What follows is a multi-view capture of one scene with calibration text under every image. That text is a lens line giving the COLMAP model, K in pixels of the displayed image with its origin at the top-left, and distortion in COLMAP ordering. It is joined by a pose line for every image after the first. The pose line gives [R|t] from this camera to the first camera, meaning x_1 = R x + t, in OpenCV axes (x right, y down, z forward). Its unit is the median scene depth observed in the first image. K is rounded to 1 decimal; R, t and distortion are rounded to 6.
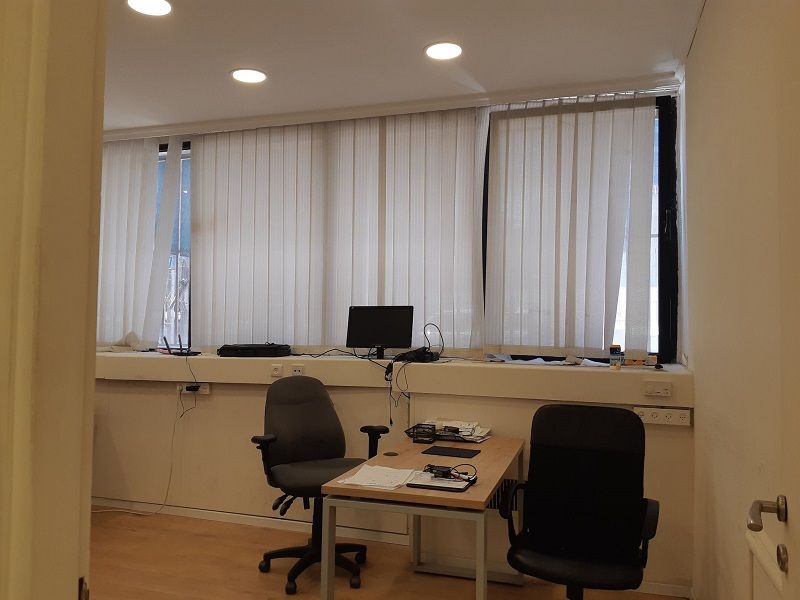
lens RADIAL K [[716.0, 0, 400.0], [0, 716.0, 300.0], [0, 0, 1]] dist [0.053746, -0.009082]
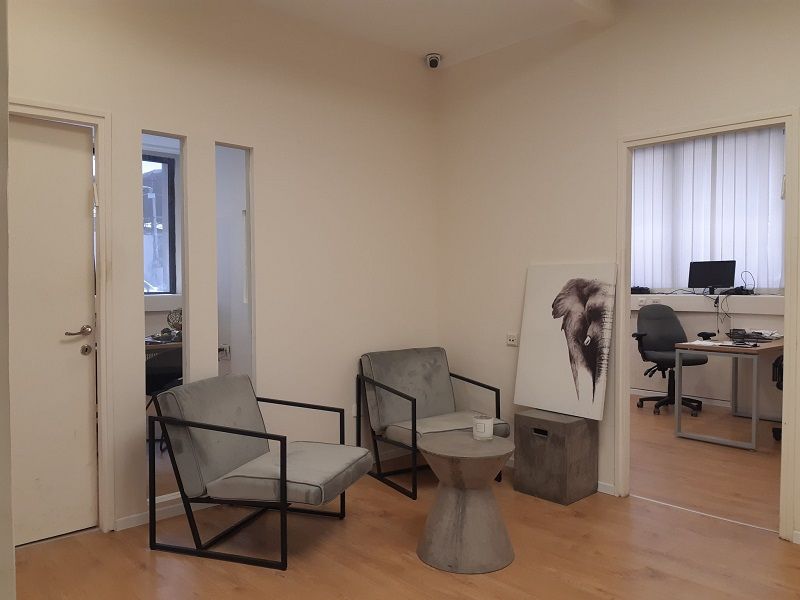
lens RADIAL K [[716.0, 0, 400.0], [0, 716.0, 300.0], [0, 0, 1]] dist [0.053746, -0.009082]
pose [[0.895955, -0.002433, -0.444139, 0.062579], [0.025123, 0.998662, 0.045209, 0.004740], [0.443435, -0.051663, 0.894817, -0.704471]]
